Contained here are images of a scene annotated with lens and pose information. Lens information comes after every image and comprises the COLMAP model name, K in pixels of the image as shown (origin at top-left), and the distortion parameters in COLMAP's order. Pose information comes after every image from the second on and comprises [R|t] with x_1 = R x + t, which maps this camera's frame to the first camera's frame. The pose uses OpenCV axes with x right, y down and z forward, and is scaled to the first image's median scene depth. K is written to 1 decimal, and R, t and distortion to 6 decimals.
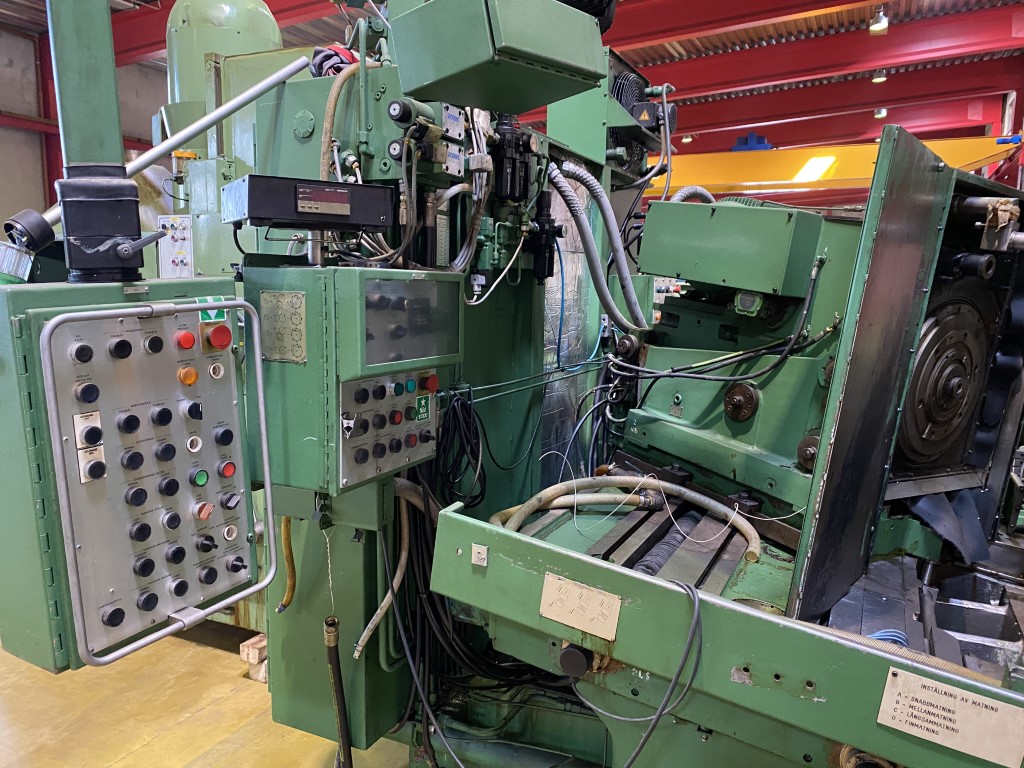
lens RADIAL K [[783.6, 0, 512.0], [0, 783.6, 384.0], [0, 0, 1]] dist [0.008345, 0.002732]
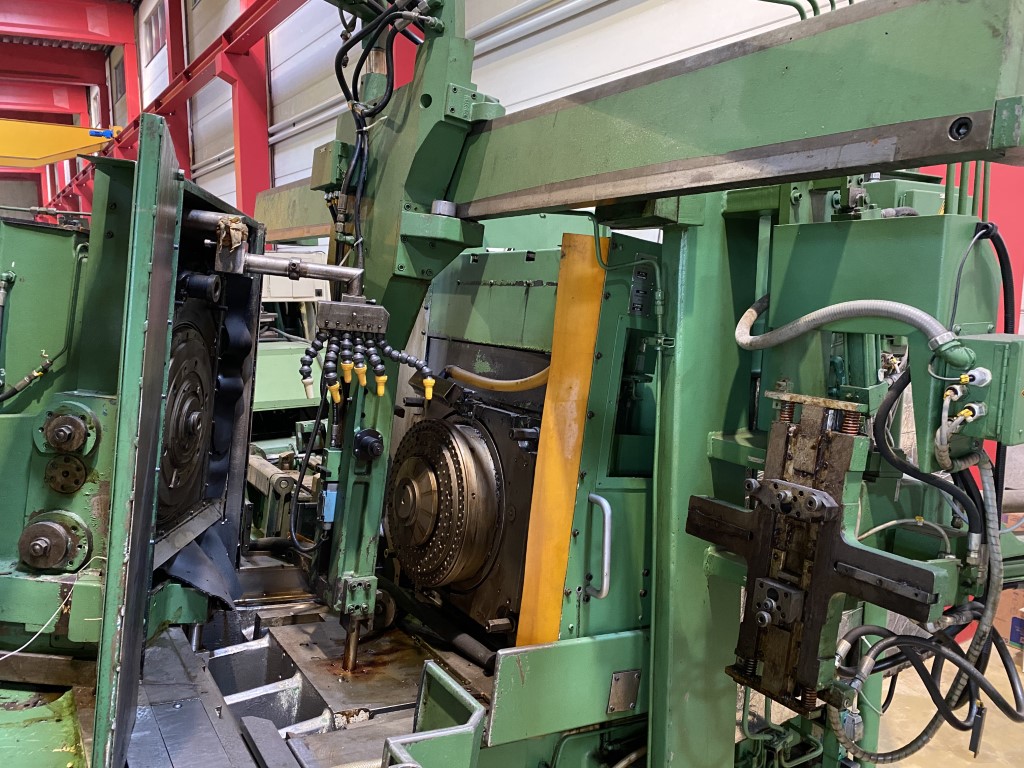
lens RADIAL K [[773.6, 0, 512.0], [0, 773.6, 384.0], [0, 0, 1]] dist [0.029041, -0.032308]
pose [[0.512254, -0.123657, 0.849885, 0.009615], [0.107199, 0.991047, 0.079583, -0.069664], [-0.852118, 0.050340, 0.520923, 0.235911]]
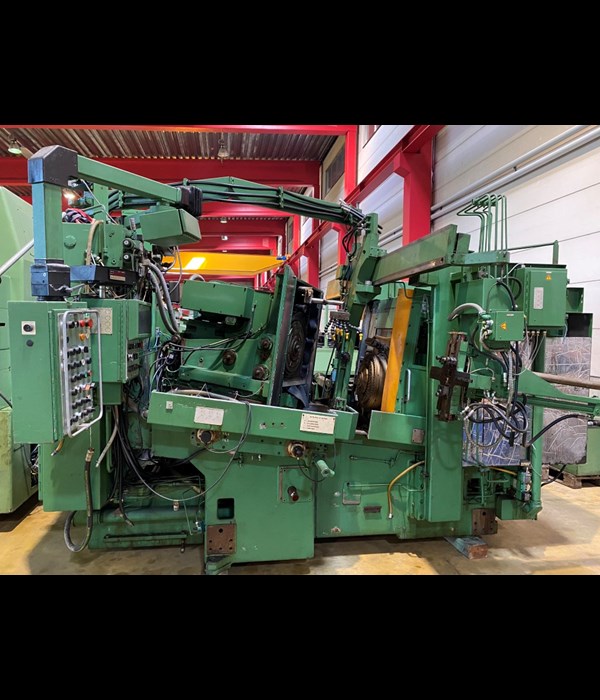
lens RADIAL K [[461.1, 0, 300.0], [0, 461.1, 350.0], [0, 0, 1]] dist [0.038506, -0.001955]
pose [[0.824682, -0.026212, 0.564988, -0.412457], [0.067854, 0.996296, -0.052820, 0.101164], [-0.561511, 0.081897, 0.823406, -0.441432]]
